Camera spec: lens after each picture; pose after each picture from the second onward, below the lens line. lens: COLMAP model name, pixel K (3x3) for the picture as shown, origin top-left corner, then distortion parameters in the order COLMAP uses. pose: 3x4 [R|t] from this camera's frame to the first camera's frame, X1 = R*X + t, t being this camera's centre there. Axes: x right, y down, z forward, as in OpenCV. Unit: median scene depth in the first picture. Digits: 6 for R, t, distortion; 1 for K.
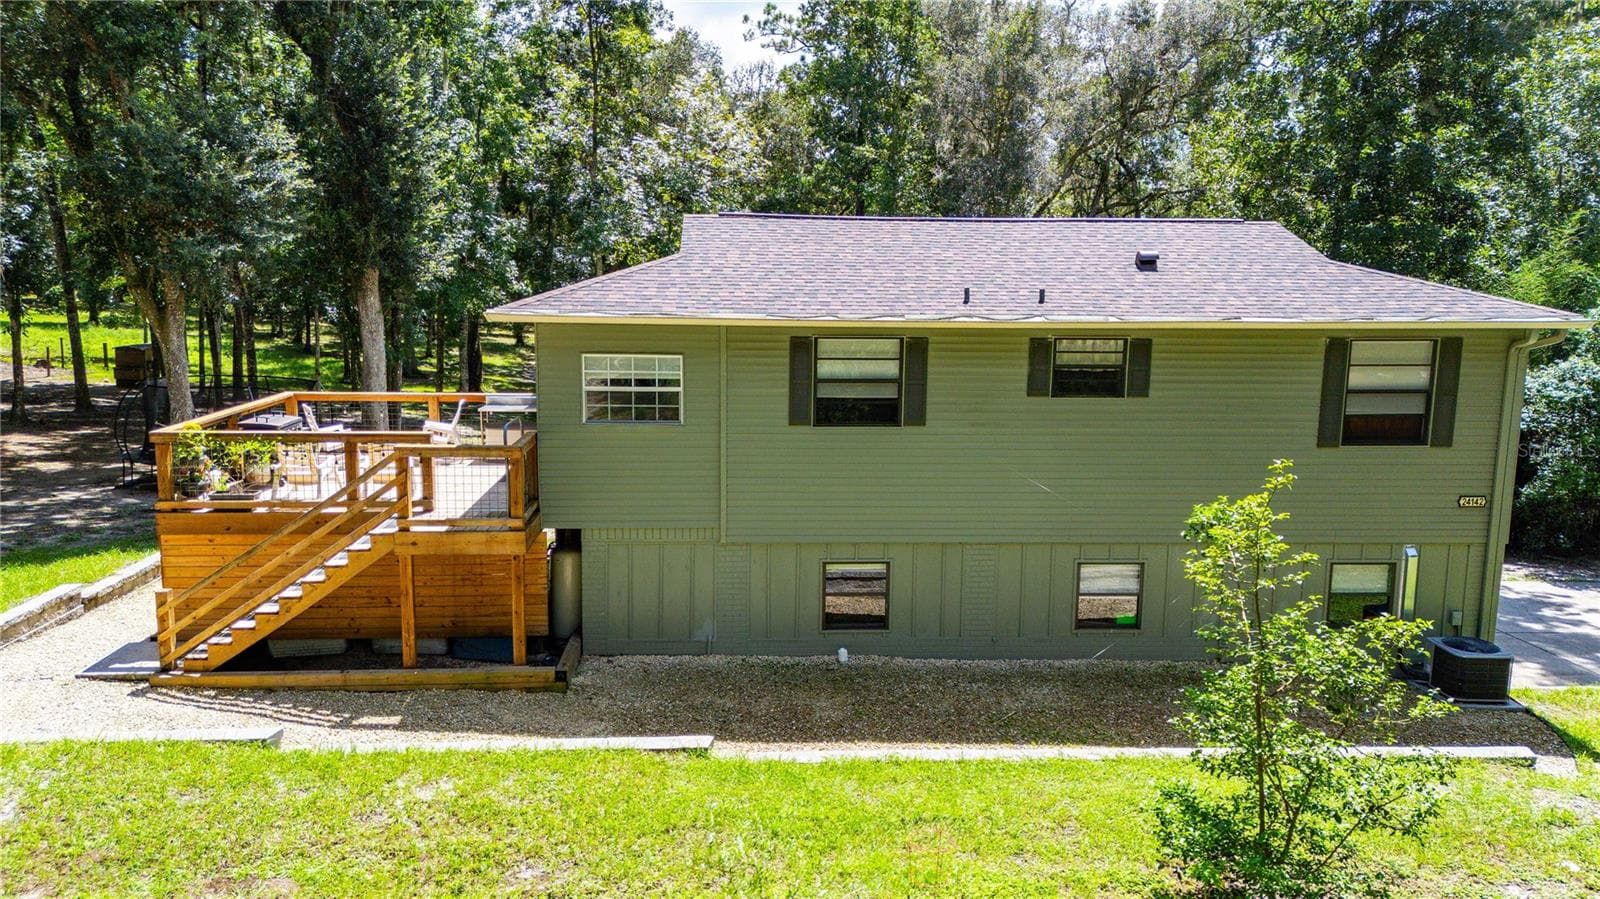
lens RADIAL K [[1172.8, 0, 792.9], [0, 1172.8, 445.8], [0, 0, 1]] dist [0.097868, -0.075678]
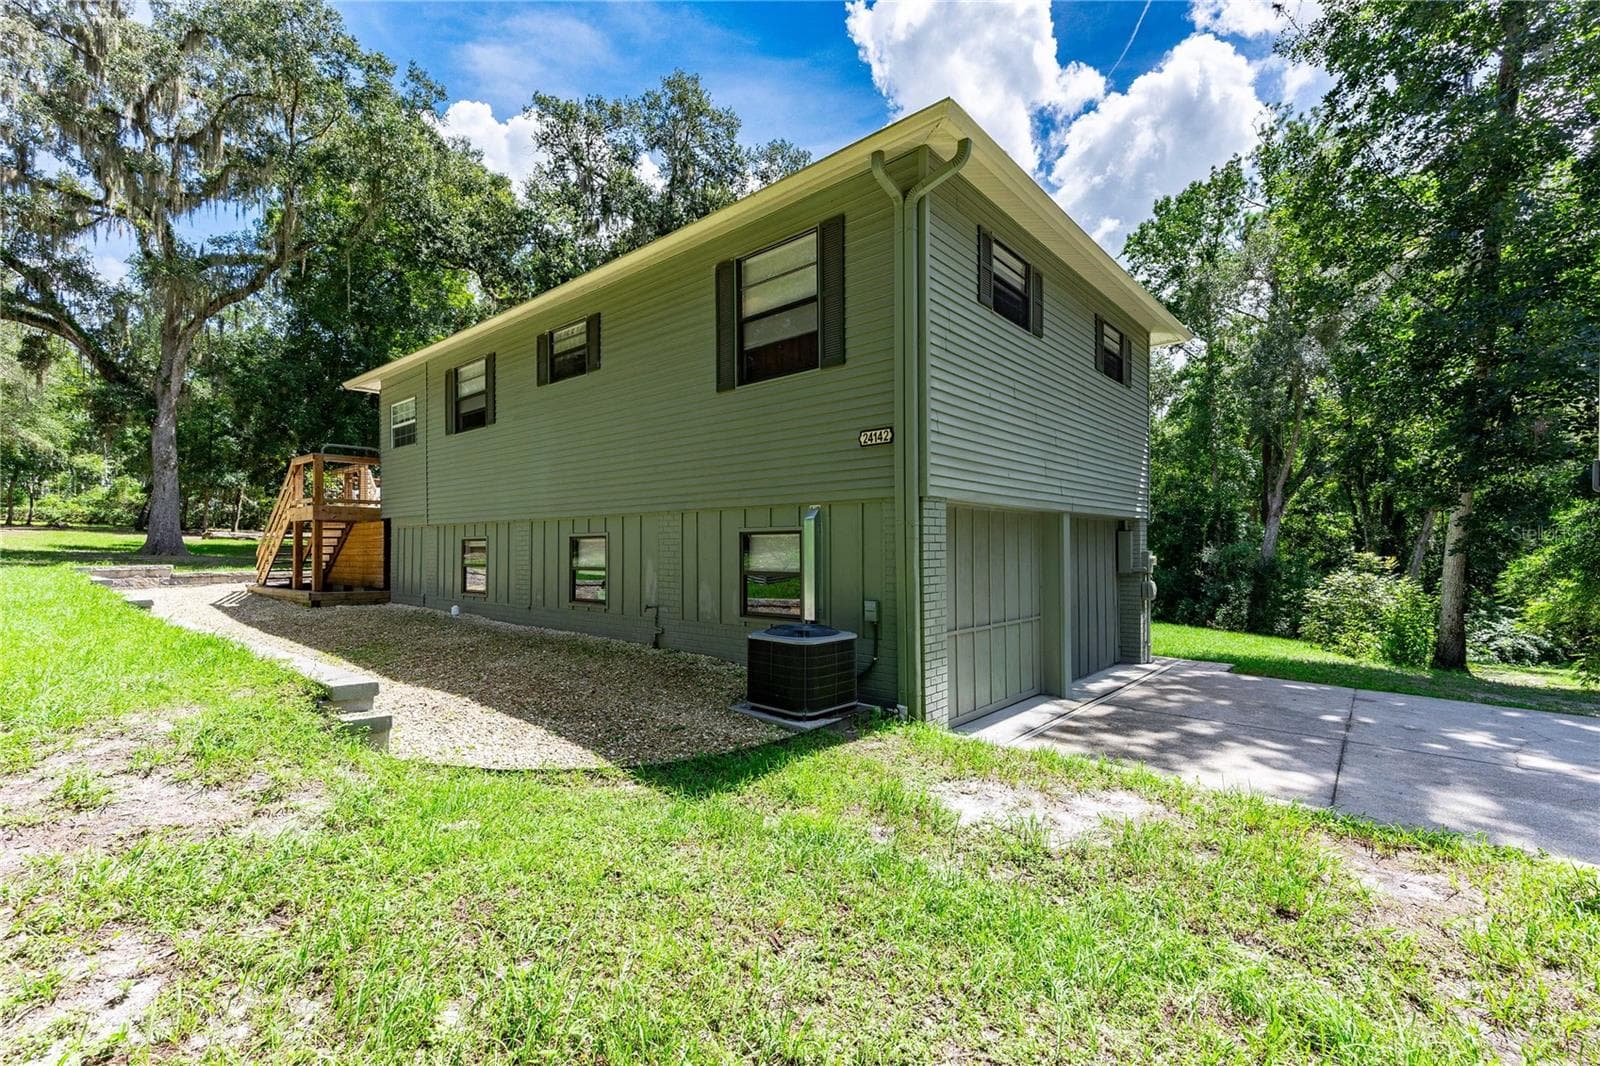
lens RADIAL K [[701.3, 0, 800.0], [0, 701.3, 533.0], [0, 0, 1]] dist [0.001152, 0.000023]
pose [[0.712569, -0.030042, -0.700958, 0.849223], [-0.094039, 0.985978, -0.137854, 0.167256], [0.695271, 0.164148, 0.699753, 0.727647]]
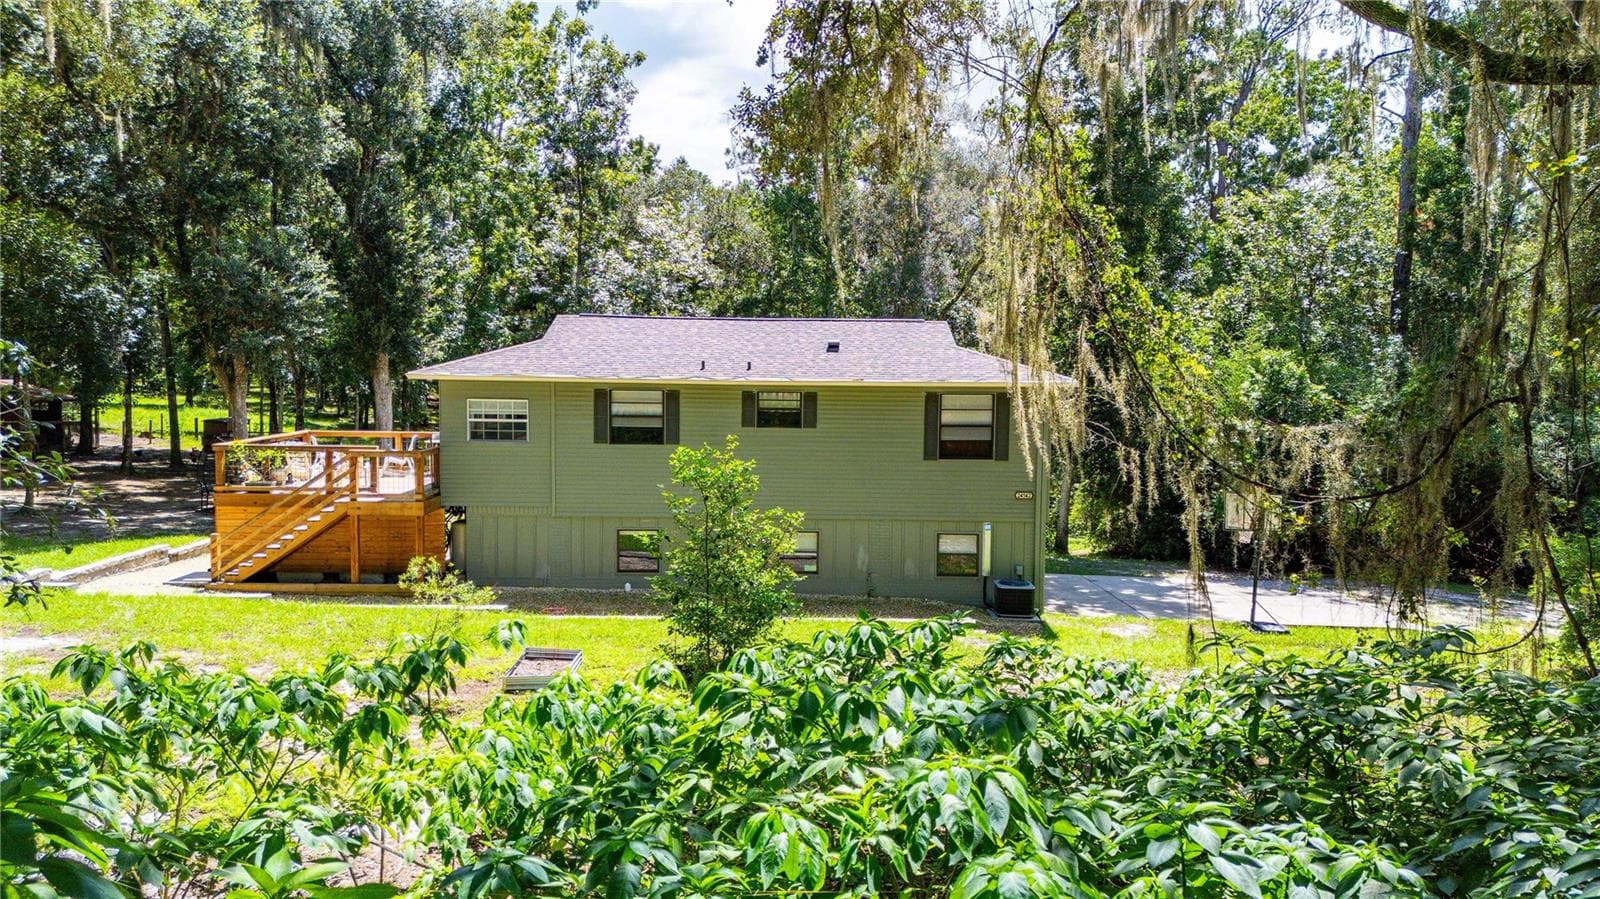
lens RADIAL K [[1175.5, 0, 800.0], [0, 1175.5, 449.5], [0, 0, 1]] dist [0.090090, -0.087148]
pose [[0.998547, 0.004623, -0.053693, 0.367477], [-0.008624, 0.997182, -0.074528, 0.109862], [0.053198, 0.074882, 0.995772, -0.610471]]
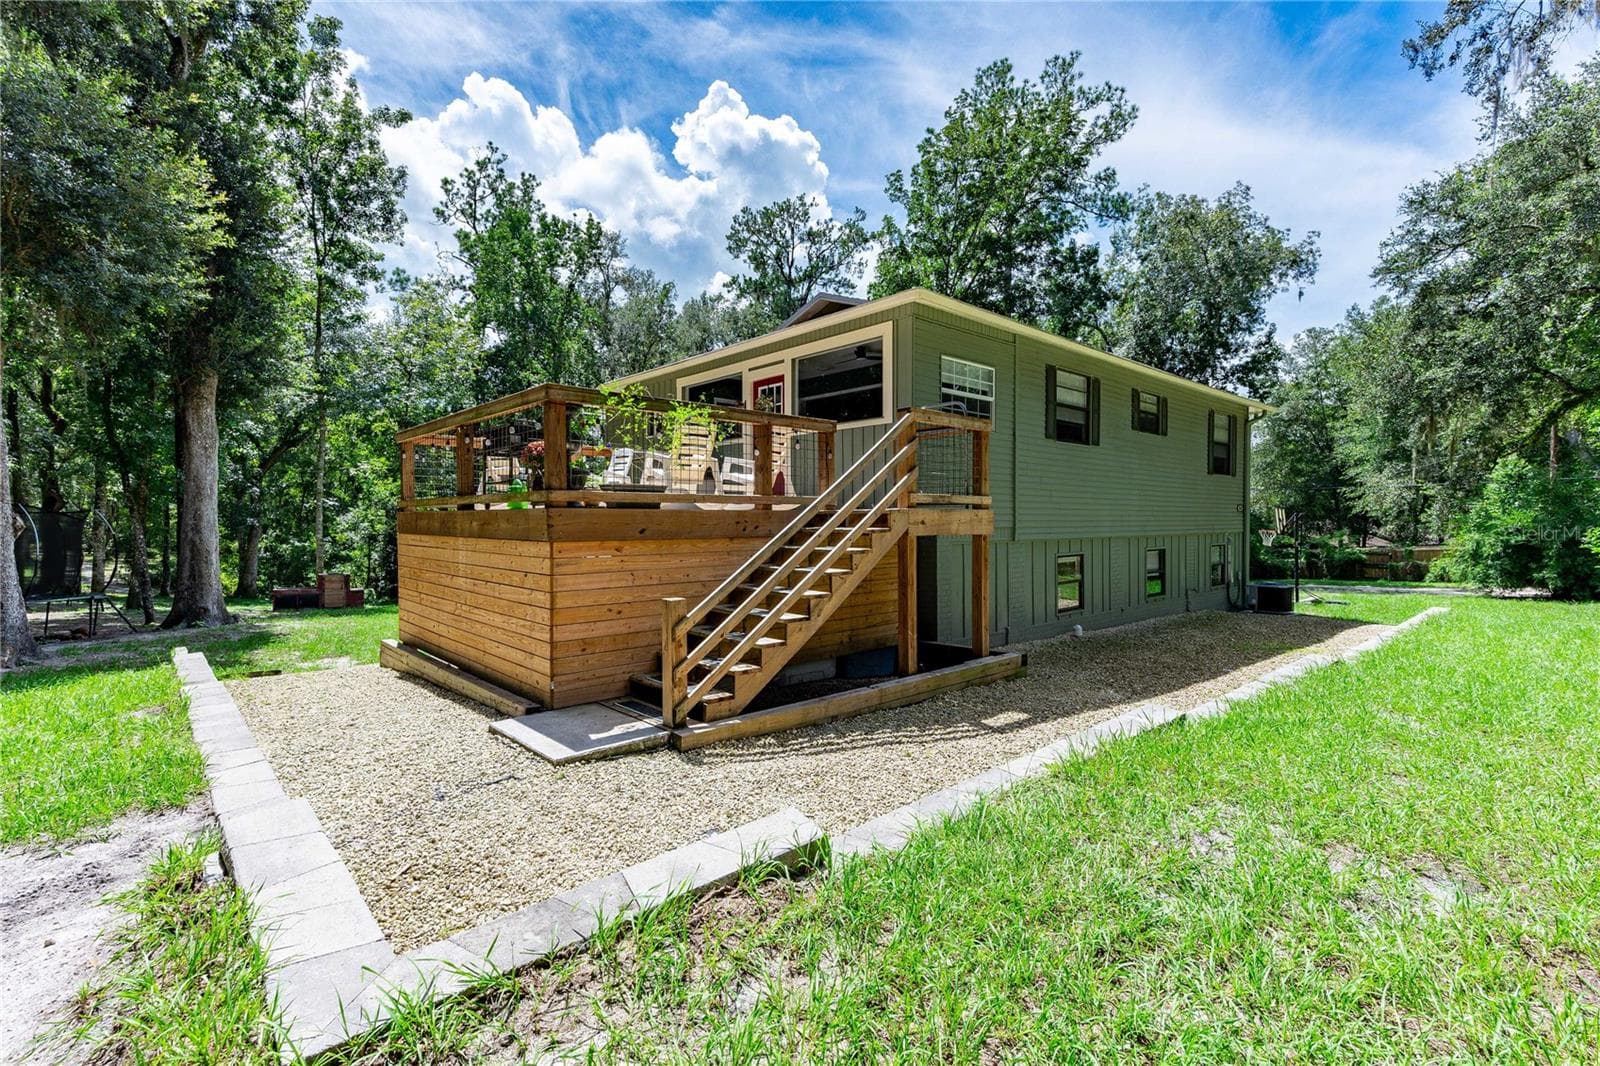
lens RADIAL K [[710.9, 0, 803.1], [0, 710.9, 529.9], [0, 0, 1]] dist [0.038514, -0.000165]
pose [[0.781055, -0.025512, 0.623941, -0.648551], [0.107841, 0.989664, -0.094529, 0.116320], [-0.615080, 0.141119, 0.775733, 0.595925]]
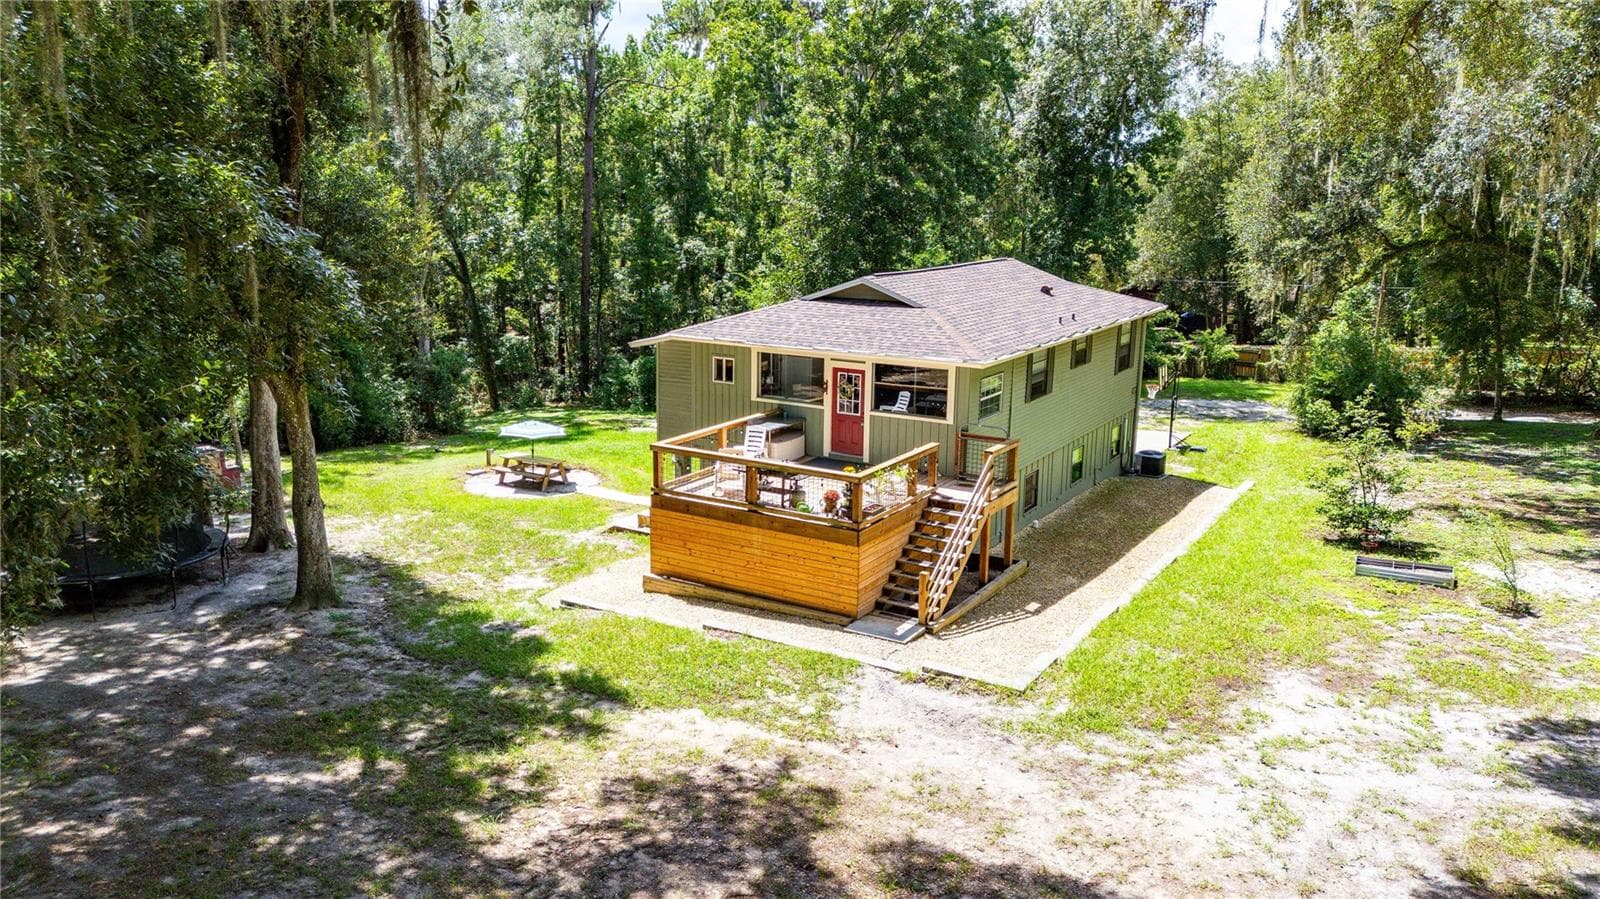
lens RADIAL K [[1172.8, 0, 792.9], [0, 1172.8, 445.8], [0, 0, 1]] dist [0.097868, -0.075678]
pose [[0.579060, -0.182755, 0.794538, -1.623093], [0.119076, 0.983060, 0.139334, -0.242598], [-0.806542, 0.013928, 0.591013, 0.229643]]
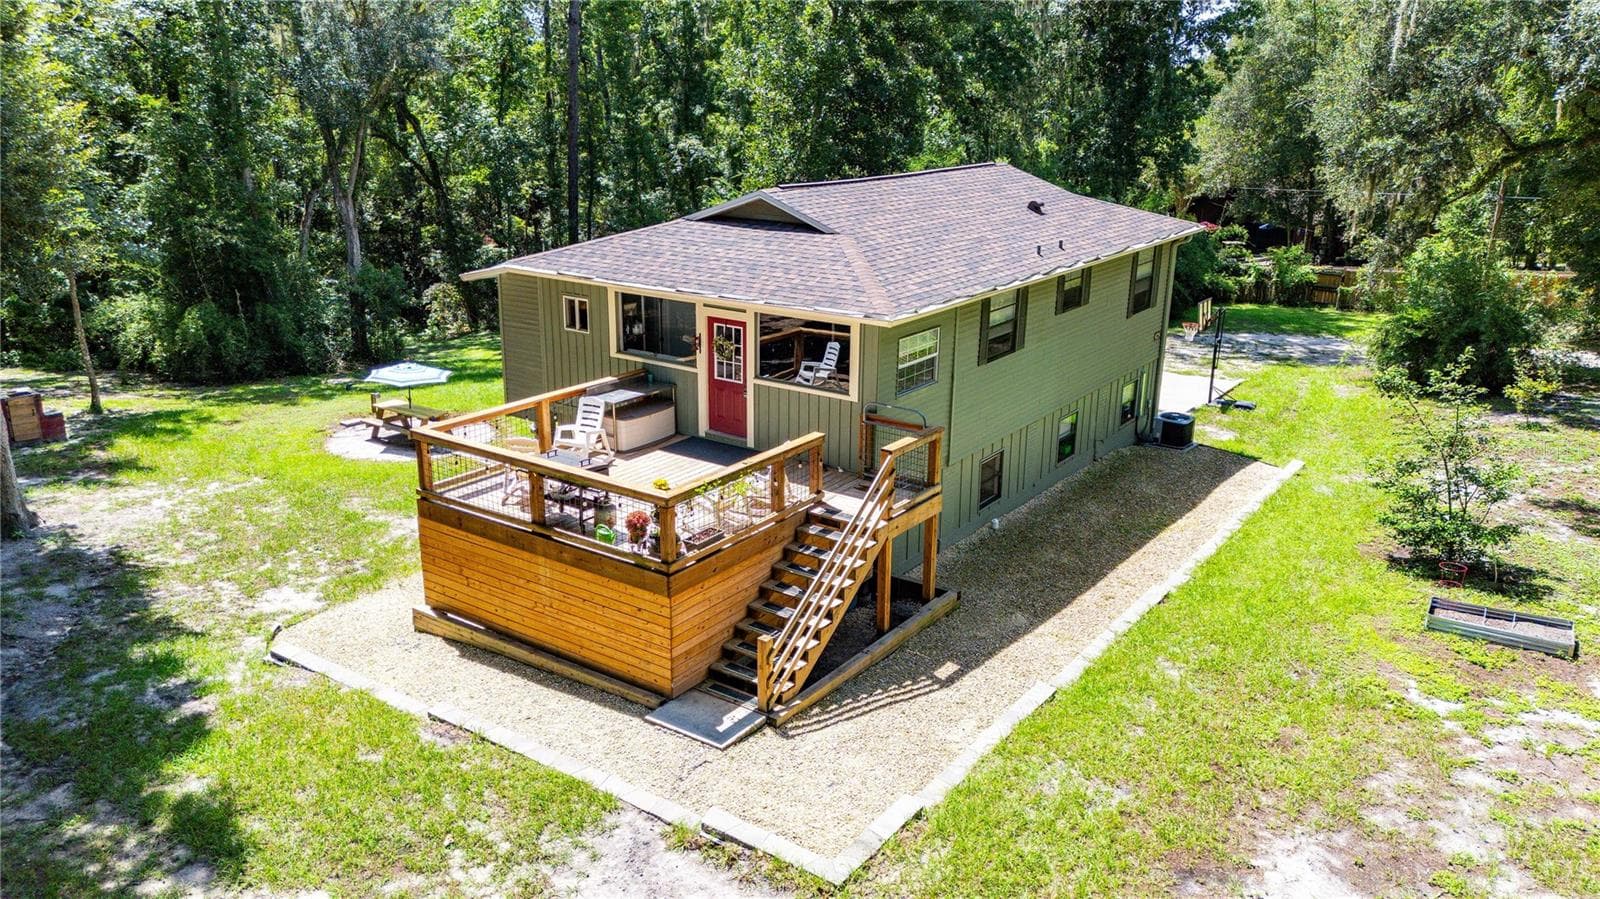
lens RADIAL K [[1172.8, 0, 792.9], [0, 1172.8, 445.8], [0, 0, 1]] dist [0.097868, -0.075678]
pose [[0.634491, -0.234341, 0.736549, -1.110324], [0.115581, 0.970983, 0.209363, -0.227365], [-0.764239, -0.047708, 0.643166, 0.309983]]
